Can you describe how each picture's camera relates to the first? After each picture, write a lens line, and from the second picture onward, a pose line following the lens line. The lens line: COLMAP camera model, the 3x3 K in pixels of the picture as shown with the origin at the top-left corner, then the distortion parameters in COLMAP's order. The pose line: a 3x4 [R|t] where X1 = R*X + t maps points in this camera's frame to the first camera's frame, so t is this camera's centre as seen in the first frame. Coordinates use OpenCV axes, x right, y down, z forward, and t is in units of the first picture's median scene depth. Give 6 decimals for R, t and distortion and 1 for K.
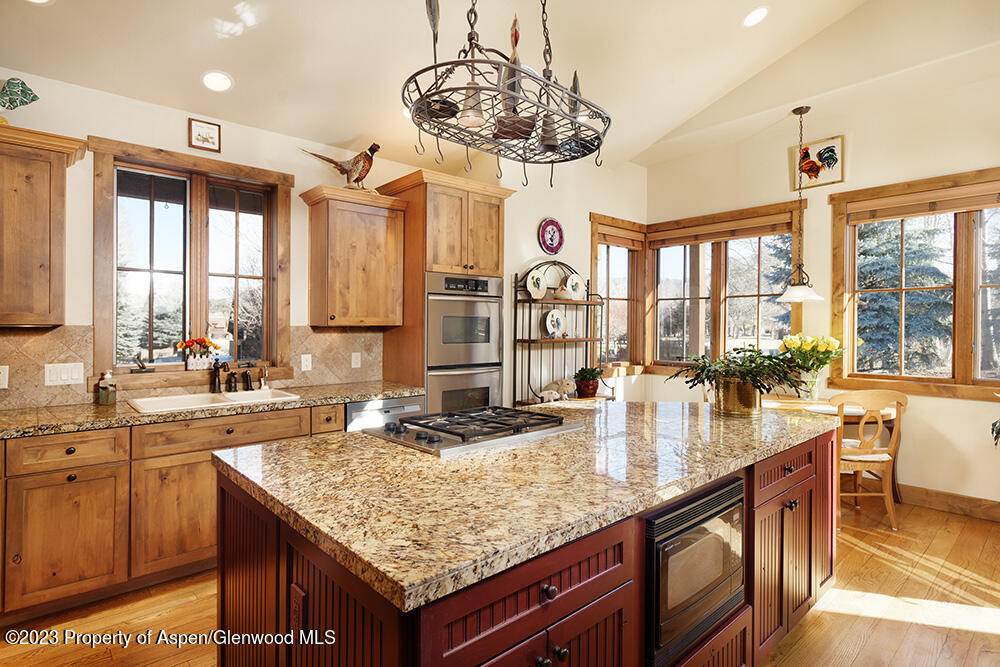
lens RADIAL K [[529.2, 0, 498.1], [0, 529.2, 331.2], [0, 0, 1]] dist [0.000316, 0.000522]
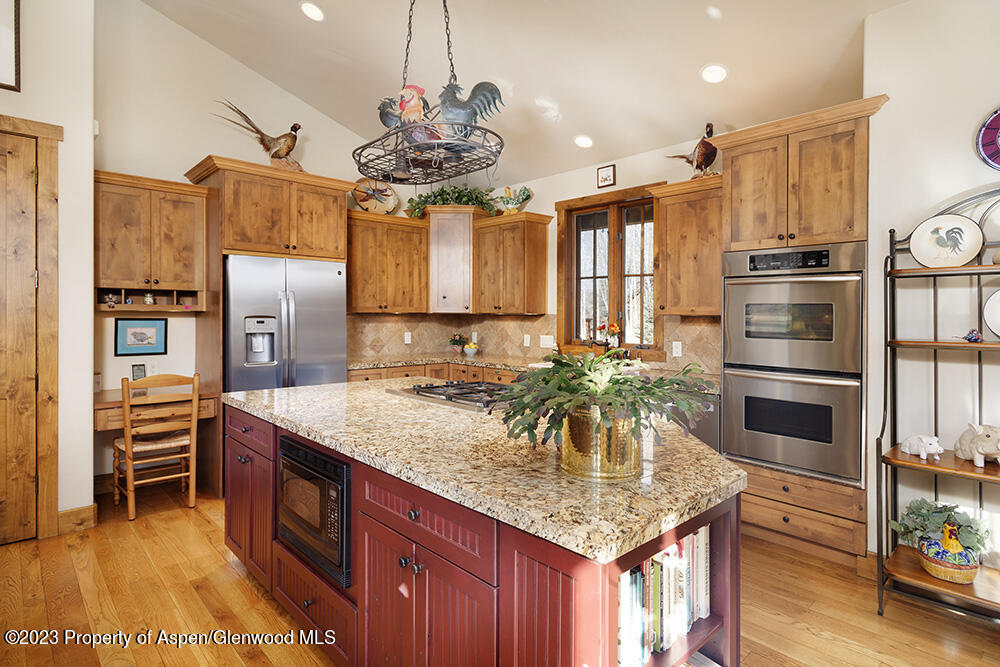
lens RADIAL K [[529.2, 0, 505.7], [0, 529.2, 309.2], [0, 0, 1]] dist [0.000316, 0.000522]
pose [[0.005510, -0.002121, -0.999983, 0.712920], [-0.010134, 0.999946, -0.002177, -0.016225], [0.999933, 0.010146, 0.005488, 0.640890]]
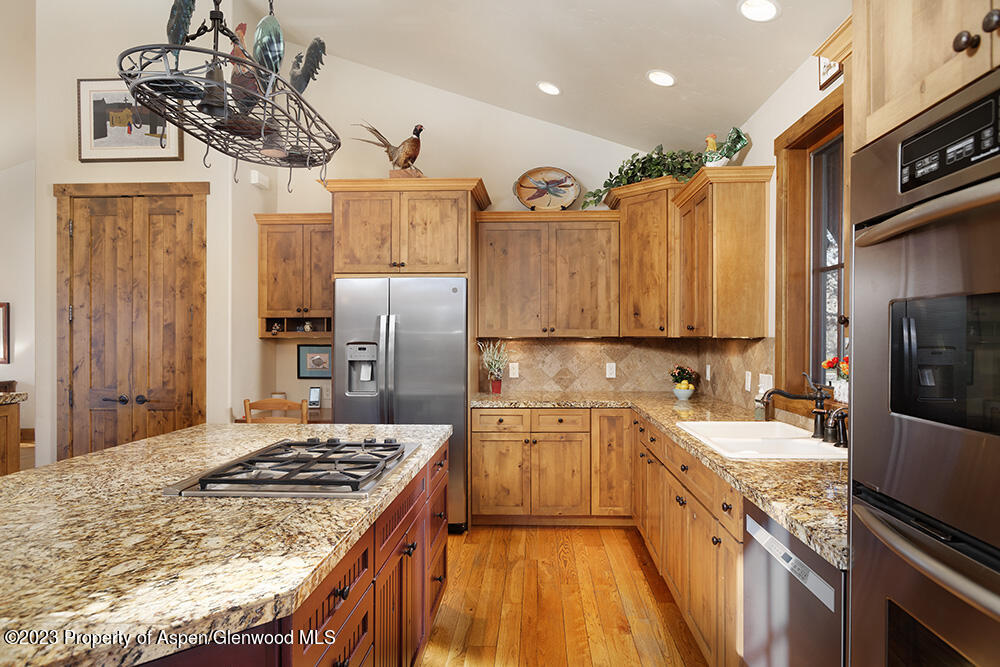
lens RADIAL K [[566.8, 0, 503.5], [0, 566.8, 336.0], [0, 0, 1]] dist [-0.020157, -0.000231]
pose [[-0.710835, 0.007942, -0.703314, 0.226630], [0.005095, 0.999968, 0.006142, -0.016838], [0.703341, 0.000783, -0.710853, 1.066515]]
